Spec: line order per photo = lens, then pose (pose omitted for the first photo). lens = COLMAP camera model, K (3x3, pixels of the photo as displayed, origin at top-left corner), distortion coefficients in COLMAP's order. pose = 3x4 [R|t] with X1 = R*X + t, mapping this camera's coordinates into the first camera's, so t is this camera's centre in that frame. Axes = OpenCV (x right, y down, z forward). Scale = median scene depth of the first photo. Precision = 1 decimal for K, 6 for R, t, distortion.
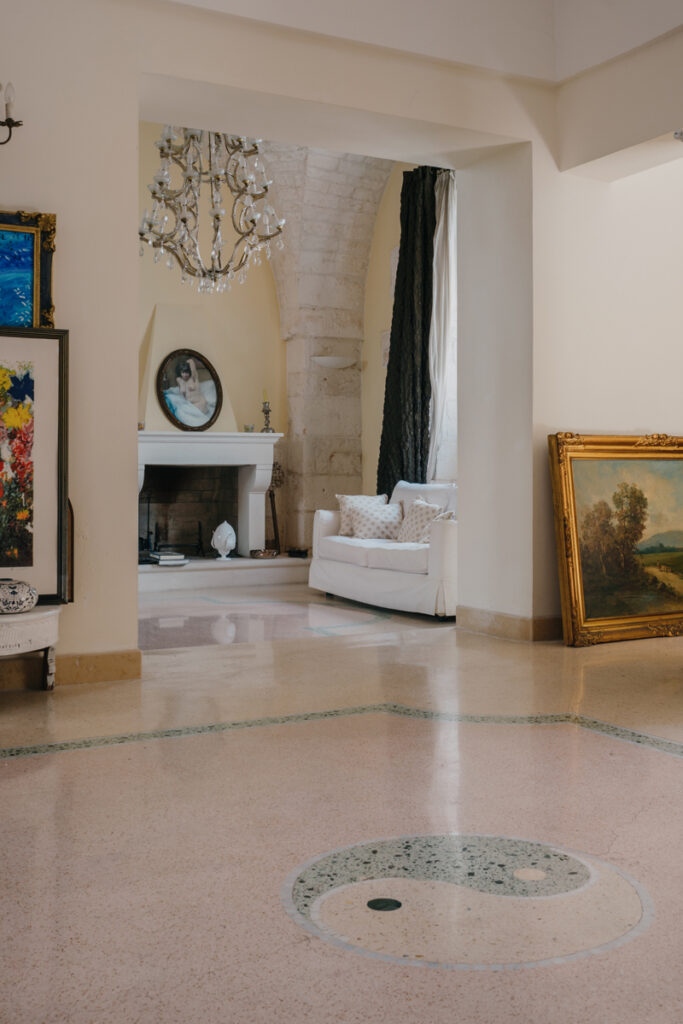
lens RADIAL K [[1107.8, 0, 341.5], [0, 1107.8, 512.0], [0, 0, 1]] dist [-0.003025, -0.005751]
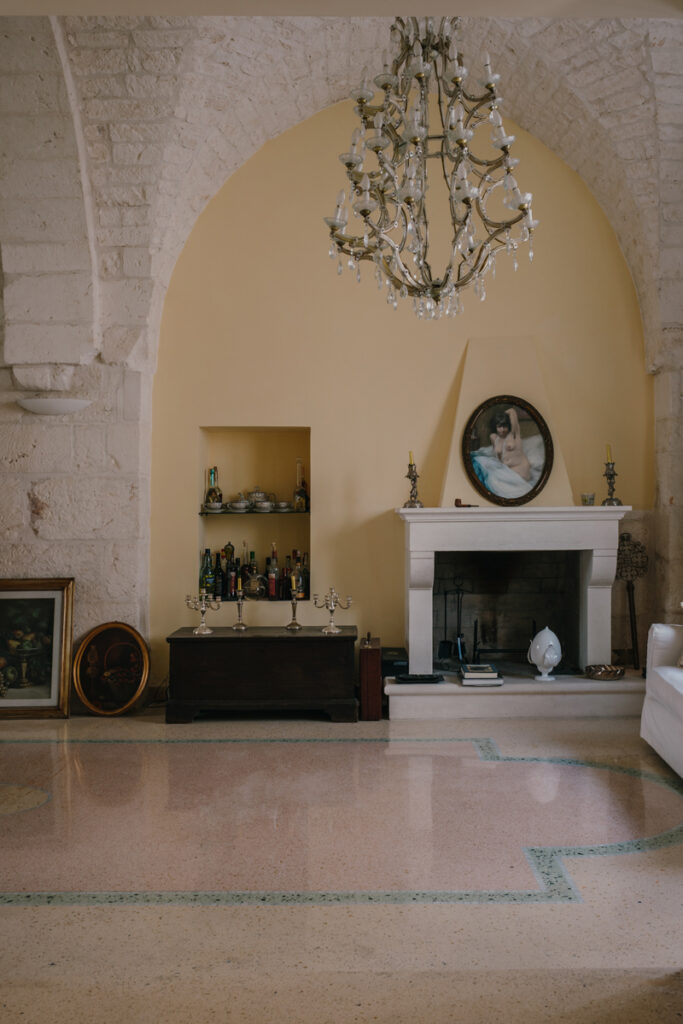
lens RADIAL K [[1098.8, 0, 341.5], [0, 1098.8, 545.9], [0, 0, 1]] dist [-0.004103, -0.001068]
pose [[0.891568, 0.007213, -0.452829, 0.101647], [-0.007943, 0.999968, 0.000290, -0.043922], [0.452817, 0.003338, 0.891597, 0.281807]]
